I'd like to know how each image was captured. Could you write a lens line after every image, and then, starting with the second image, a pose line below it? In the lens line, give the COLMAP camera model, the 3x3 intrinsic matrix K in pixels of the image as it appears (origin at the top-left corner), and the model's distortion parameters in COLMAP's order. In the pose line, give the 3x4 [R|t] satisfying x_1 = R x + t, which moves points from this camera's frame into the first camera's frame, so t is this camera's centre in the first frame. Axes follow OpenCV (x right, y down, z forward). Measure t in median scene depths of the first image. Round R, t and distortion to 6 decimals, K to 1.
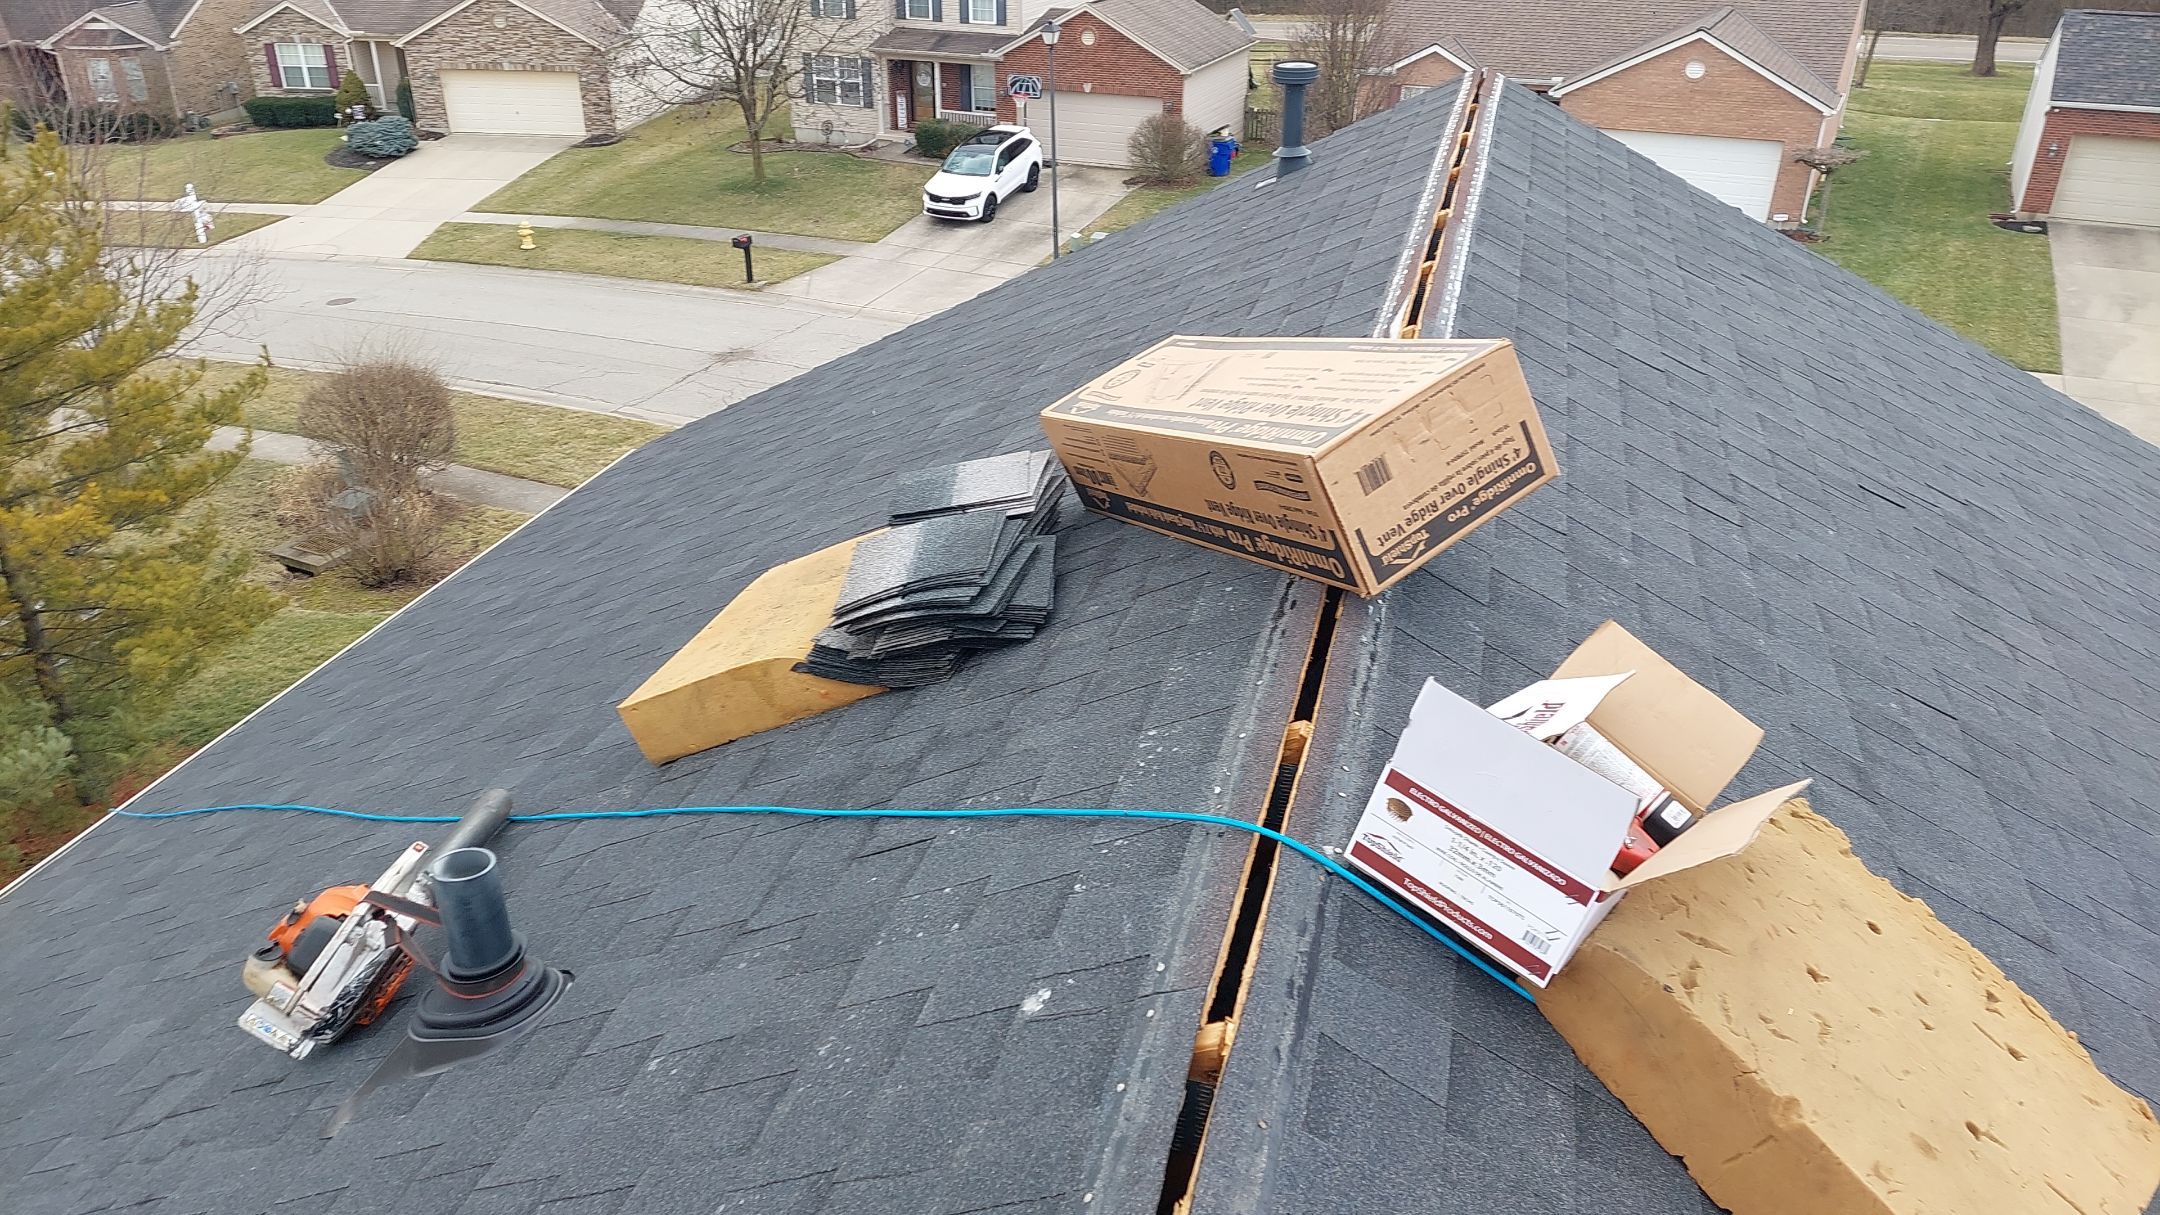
lens RADIAL K [[1533.7, 0, 1117.5], [0, 1533.7, 599.7], [0, 0, 1]] dist [0.083886, -0.110593]
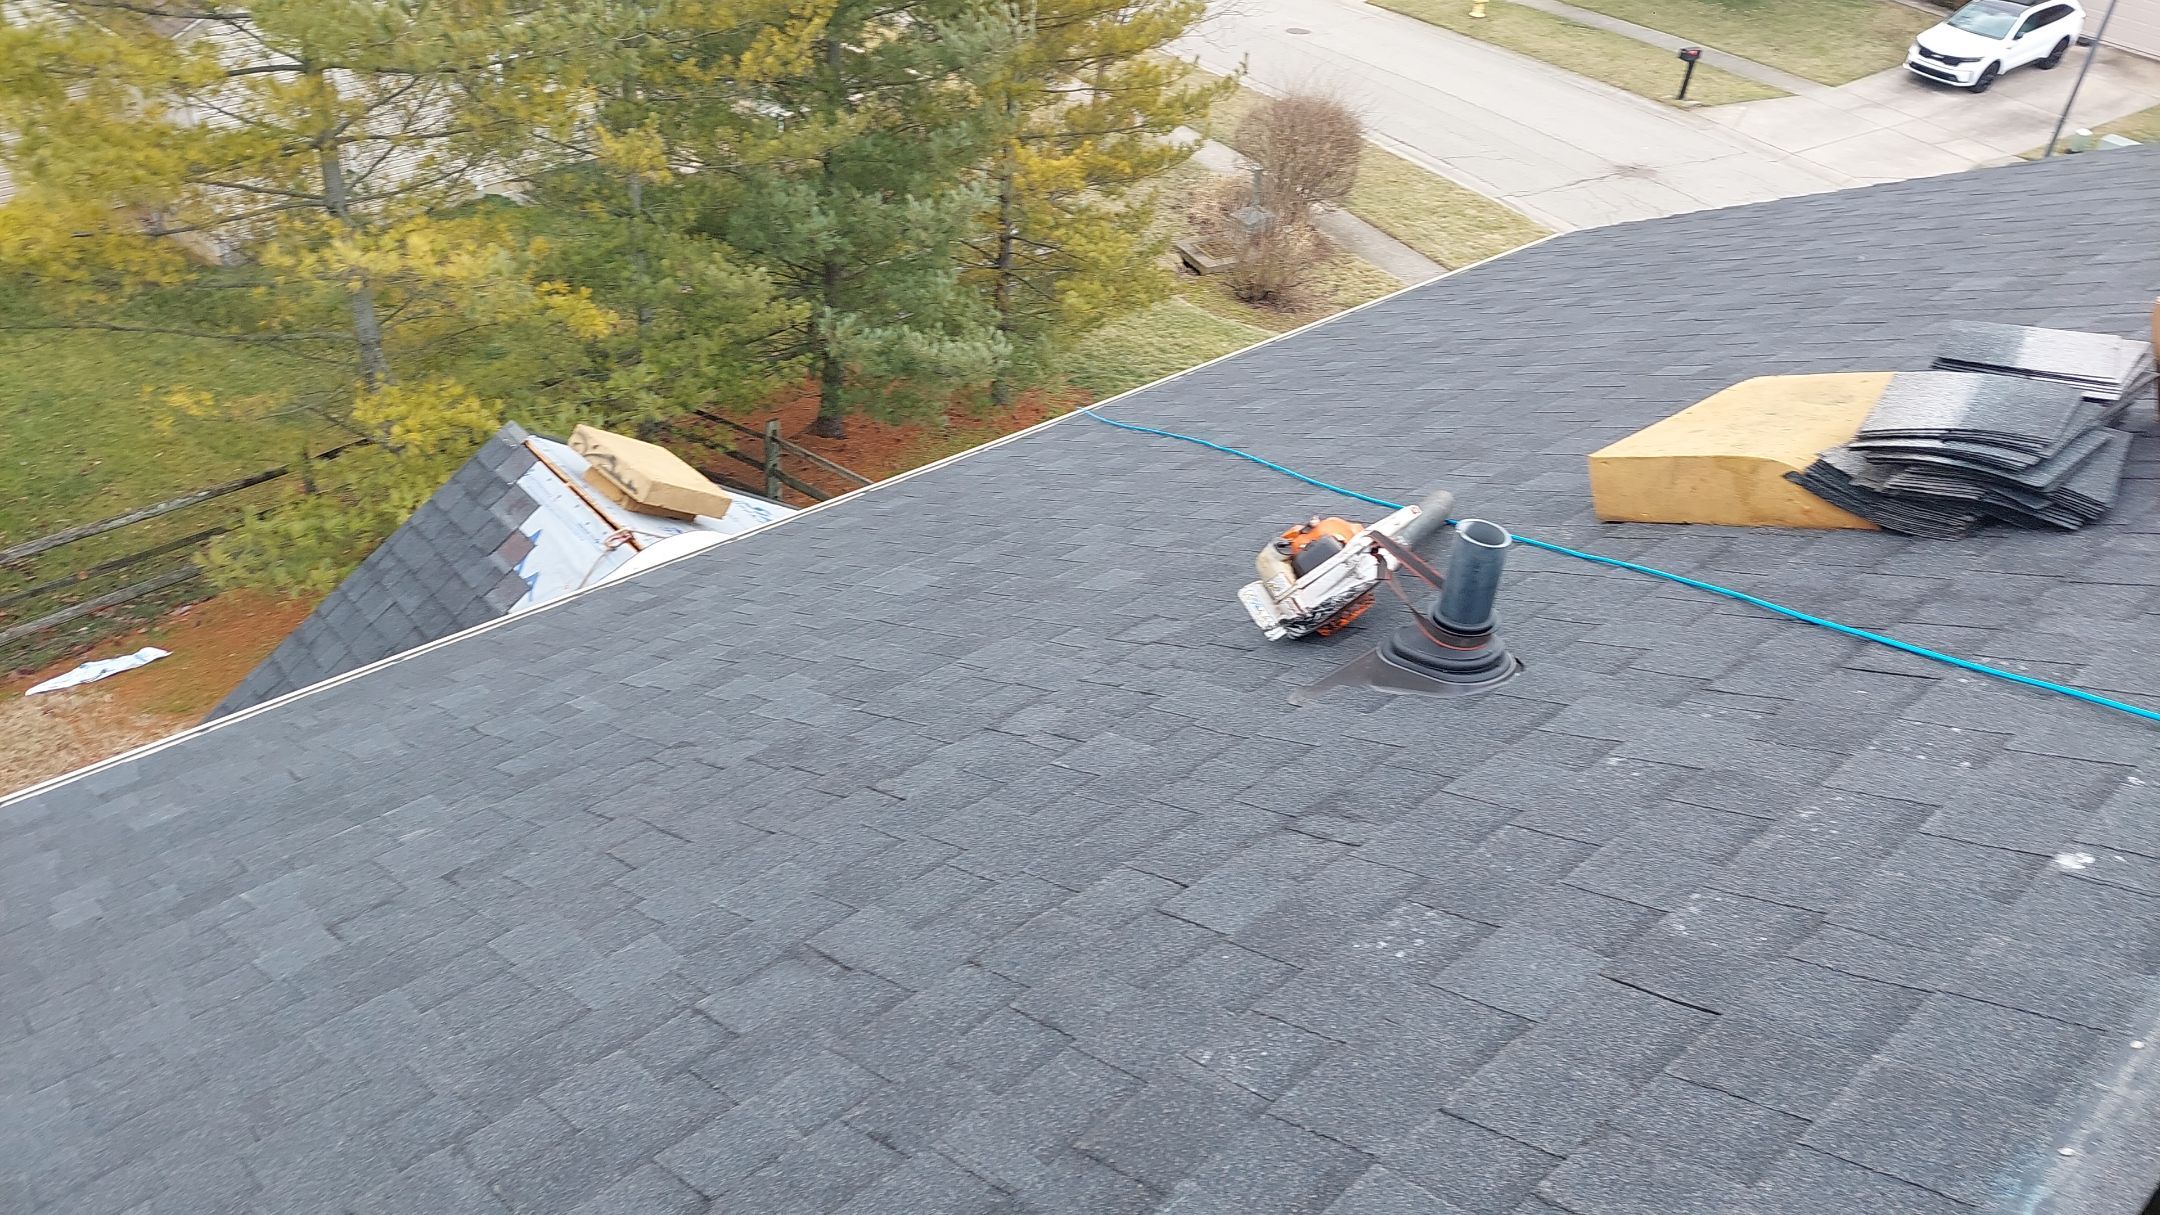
lens RADIAL K [[1533.7, 0, 1117.5], [0, 1533.7, 599.7], [0, 0, 1]] dist [0.083886, -0.110593]
pose [[0.822314, 0.372799, -0.429907, -0.099029], [-0.318041, 0.927589, 0.196031, 0.056500], [0.471858, -0.024471, 0.881335, -0.076695]]
